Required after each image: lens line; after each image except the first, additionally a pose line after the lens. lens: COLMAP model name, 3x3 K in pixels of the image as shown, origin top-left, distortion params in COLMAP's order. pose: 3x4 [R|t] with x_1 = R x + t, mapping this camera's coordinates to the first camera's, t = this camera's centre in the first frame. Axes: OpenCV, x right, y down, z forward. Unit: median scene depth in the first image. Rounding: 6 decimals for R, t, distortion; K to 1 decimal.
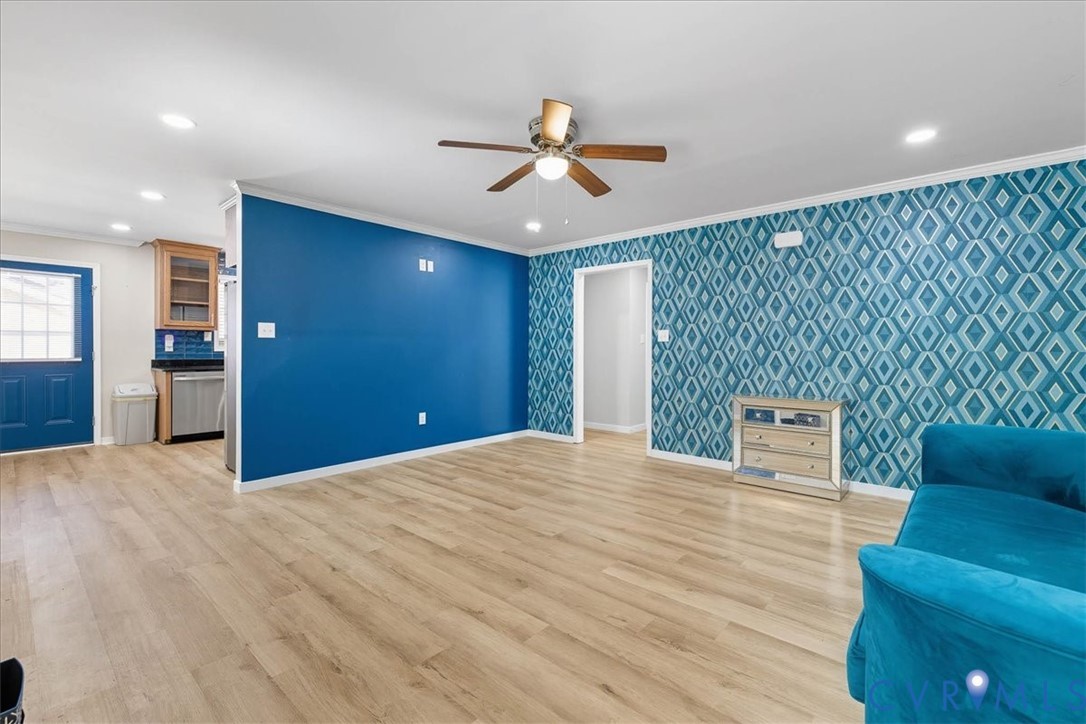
lens RADIAL K [[467.5, 0, 538.3], [0, 467.5, 351.0], [0, 0, 1]] dist [0.001419, 0.000038]
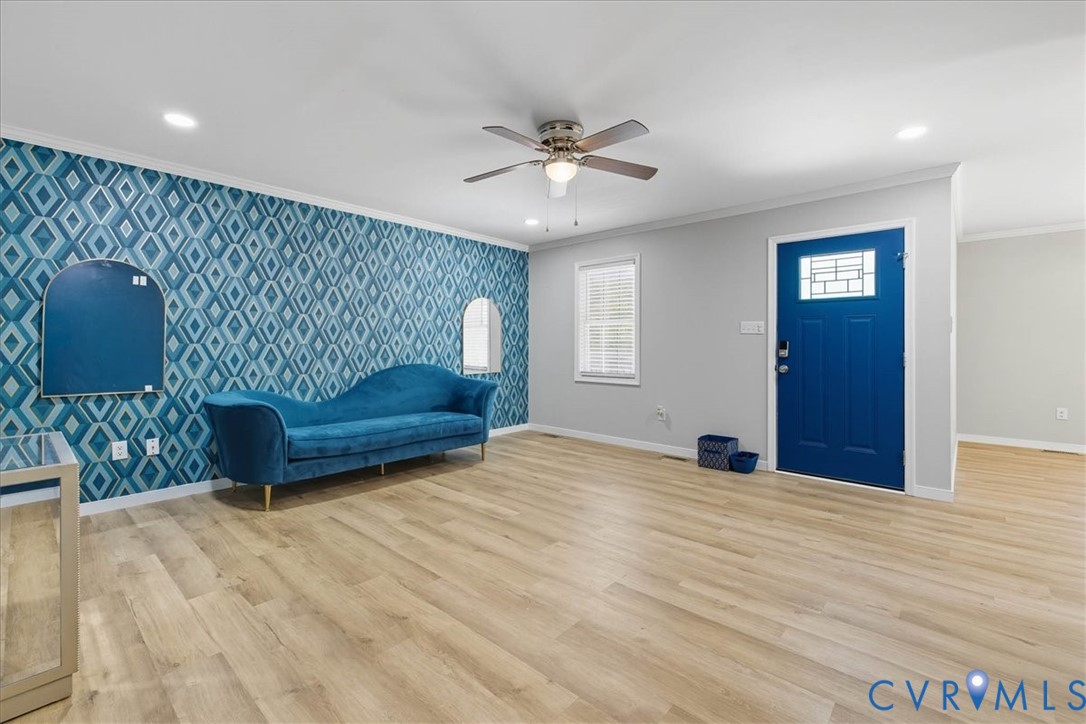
lens RADIAL K [[467.5, 0, 538.3], [0, 467.5, 351.0], [0, 0, 1]] dist [0.001419, 0.000038]
pose [[-0.999905, -0.008700, 0.010646, 0.060286], [-0.008537, 0.999846, 0.015312, -0.003355], [-0.010777, 0.015220, -0.999826, 1.828379]]
